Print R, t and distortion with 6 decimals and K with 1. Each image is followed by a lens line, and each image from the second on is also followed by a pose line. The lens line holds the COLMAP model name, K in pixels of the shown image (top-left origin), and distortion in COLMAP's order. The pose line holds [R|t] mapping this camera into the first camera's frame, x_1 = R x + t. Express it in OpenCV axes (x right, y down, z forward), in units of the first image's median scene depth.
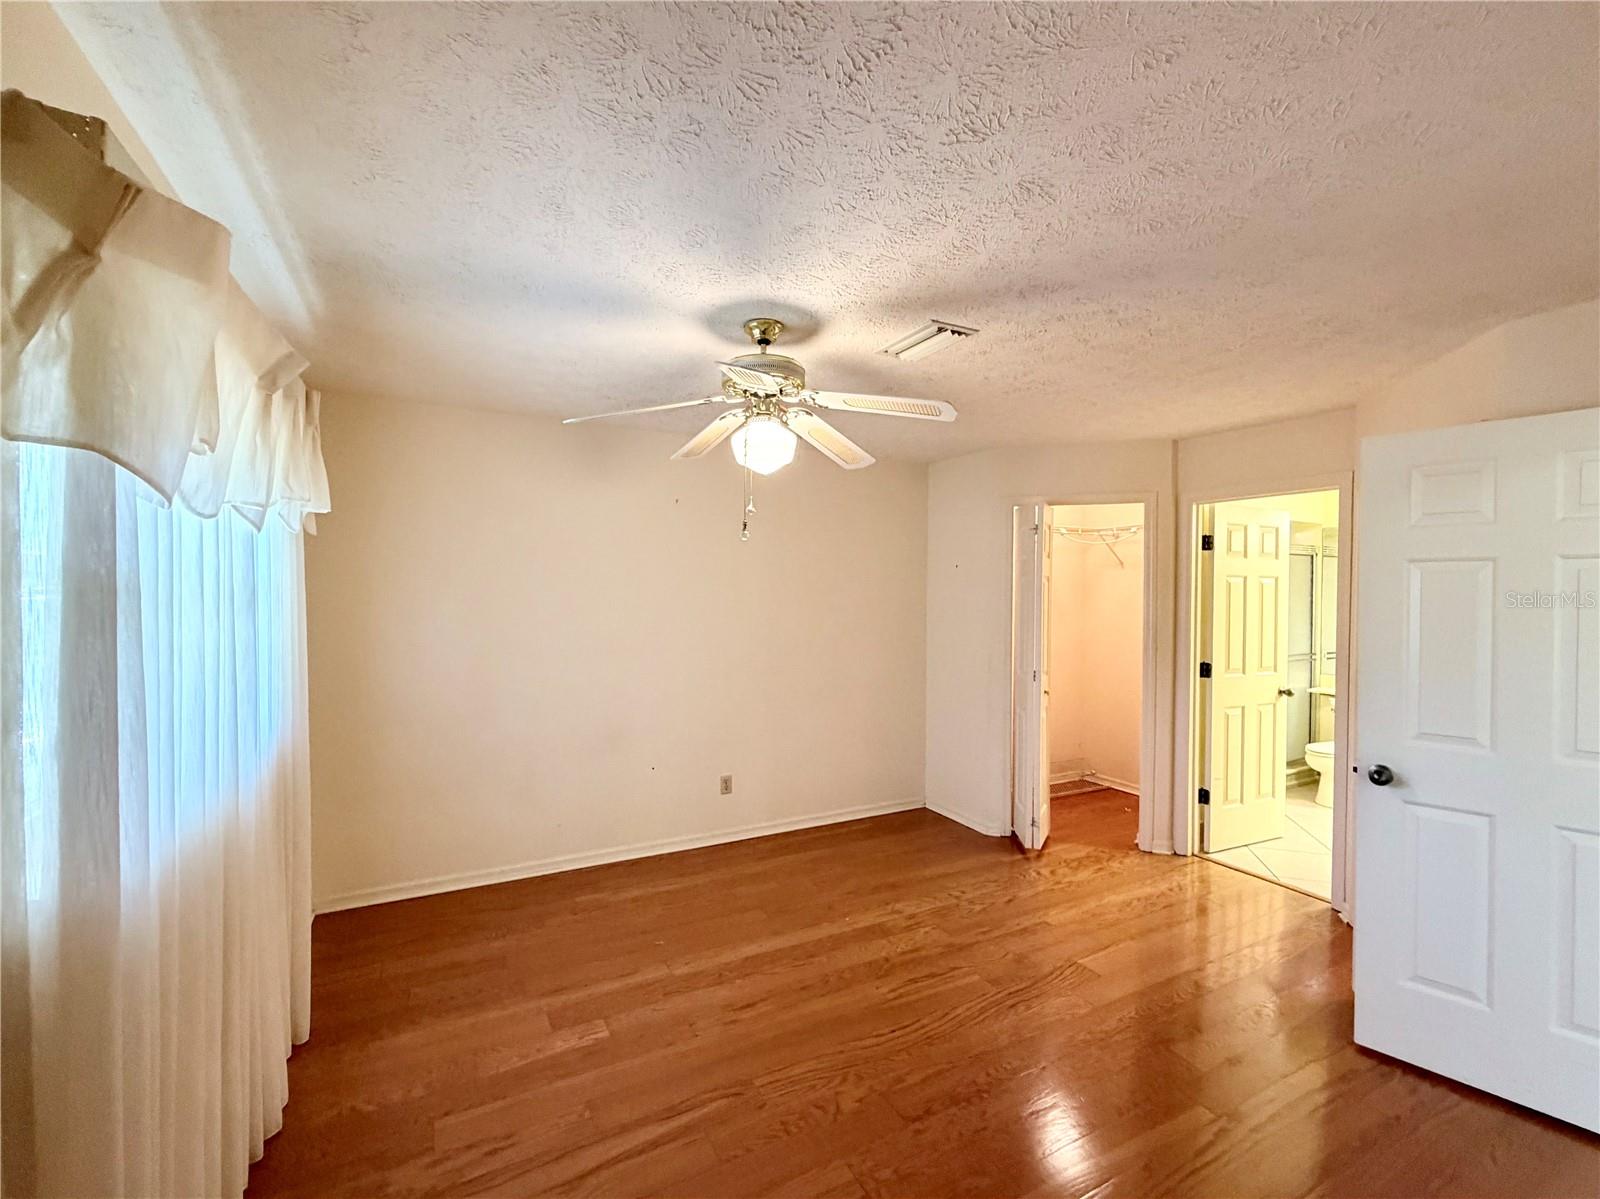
lens RADIAL K [[638.3, 0, 797.0], [0, 638.3, 601.8], [0, 0, 1]] dist [-0.001904, -0.000390]
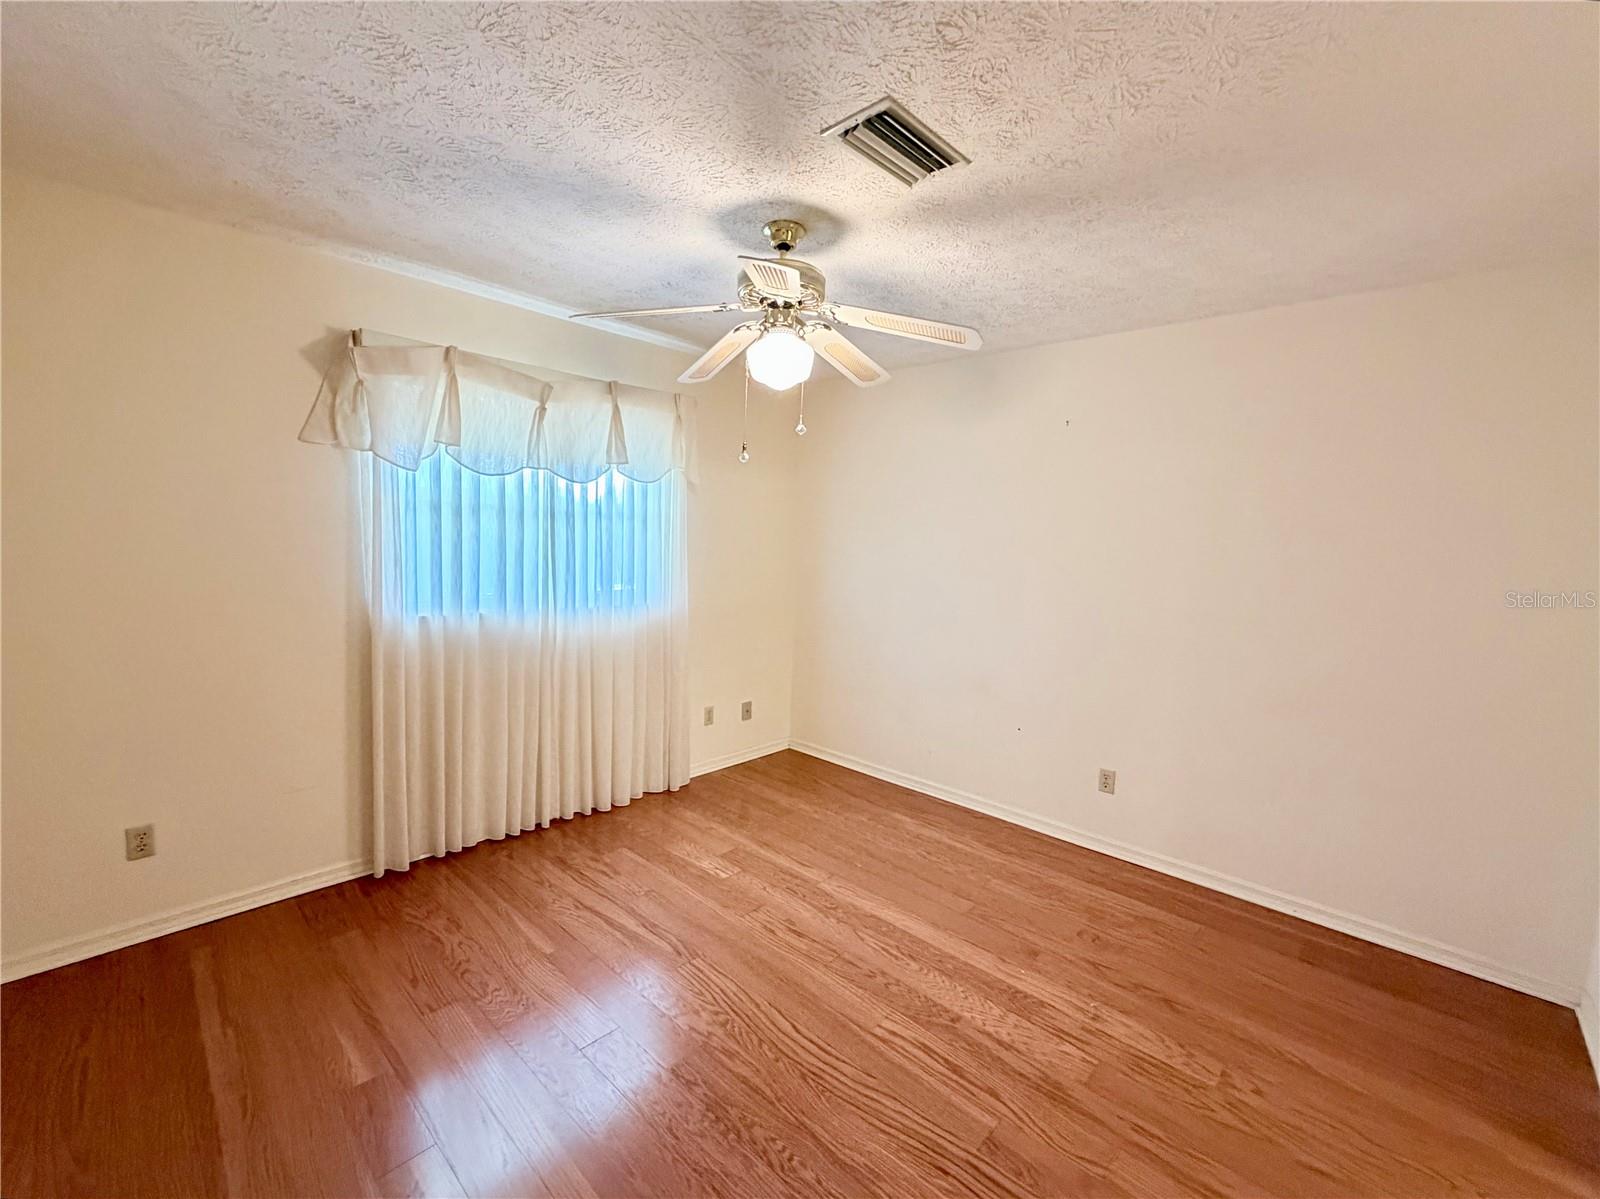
lens RADIAL K [[638.3, 0, 797.0], [0, 638.3, 601.8], [0, 0, 1]] dist [-0.001904, -0.000390]
pose [[0.368199, 0.096030, -0.924775, 0.760384], [-0.044397, 0.995333, 0.085681, 0.027449], [0.928687, 0.009510, 0.370744, 0.591105]]
